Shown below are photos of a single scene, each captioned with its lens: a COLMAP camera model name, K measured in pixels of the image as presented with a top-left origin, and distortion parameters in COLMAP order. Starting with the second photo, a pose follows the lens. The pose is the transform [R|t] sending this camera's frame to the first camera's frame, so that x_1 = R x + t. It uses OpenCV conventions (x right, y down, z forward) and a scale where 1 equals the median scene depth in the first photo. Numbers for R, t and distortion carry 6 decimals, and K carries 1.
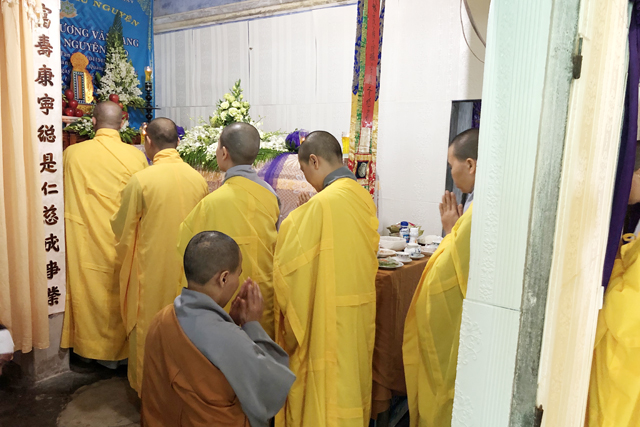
lens RADIAL K [[528.8, 0, 319.8], [0, 528.8, 213.0], [0, 0, 1]] dist [0.011074, 0.003919]
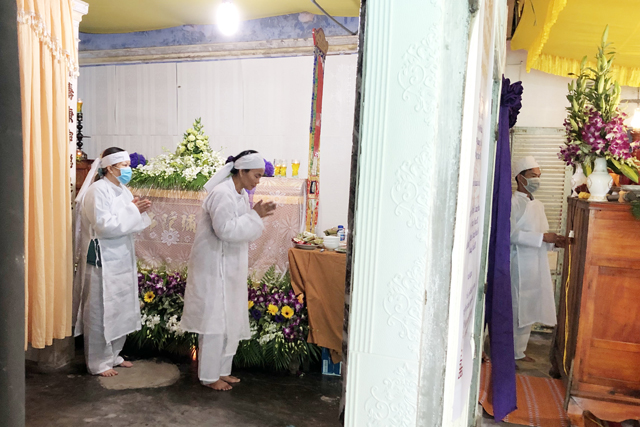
lens RADIAL K [[528.8, 0, 319.8], [0, 528.8, 214.7], [0, 0, 1]] dist [0.011074, 0.003919]
pose [[0.963862, -0.025677, 0.265163, -0.246766], [0.037270, 0.998552, -0.038782, 0.038956], [-0.263783, 0.047263, 0.963423, -0.293156]]
